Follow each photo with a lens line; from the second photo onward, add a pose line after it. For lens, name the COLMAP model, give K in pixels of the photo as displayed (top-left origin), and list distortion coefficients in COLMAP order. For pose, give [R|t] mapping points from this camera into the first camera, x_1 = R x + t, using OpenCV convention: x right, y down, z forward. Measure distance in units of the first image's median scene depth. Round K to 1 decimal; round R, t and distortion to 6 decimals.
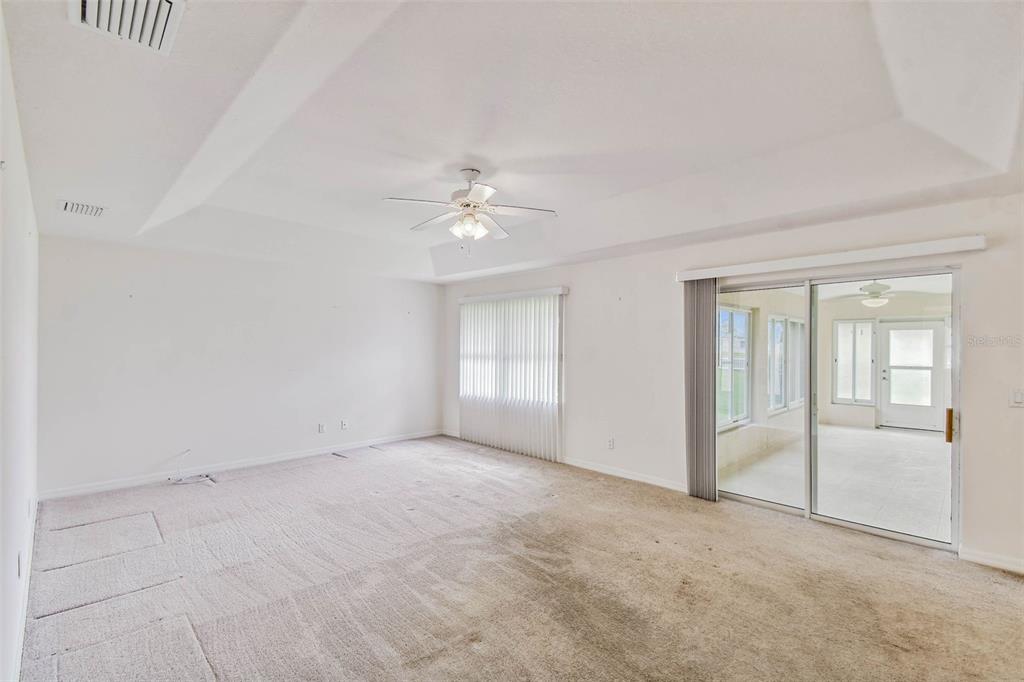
lens RADIAL K [[447.4, 0, 520.3], [0, 447.4, 345.1], [0, 0, 1]] dist [0.003055, -0.000249]
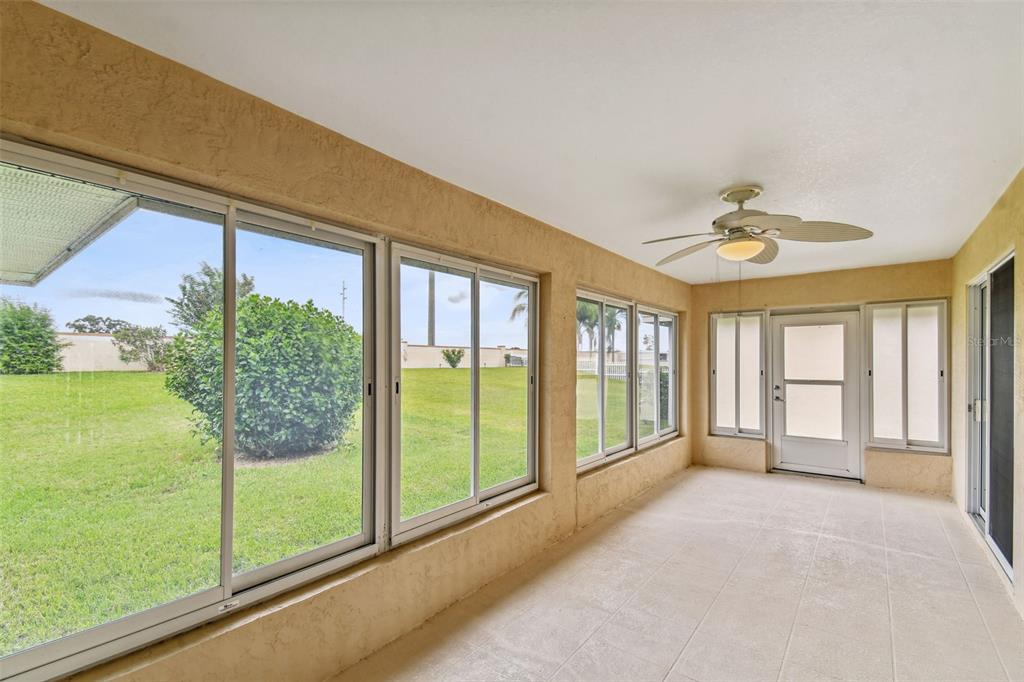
lens RADIAL K [[447.4, 0, 510.1], [0, 447.4, 356.7], [0, 0, 1]] dist [0.003055, -0.000249]
pose [[0.992295, -0.003061, 0.123860, 0.339191], [0.004015, 0.999964, -0.007454, 0.015802], [-0.123833, 0.007894, 0.992272, 0.392100]]
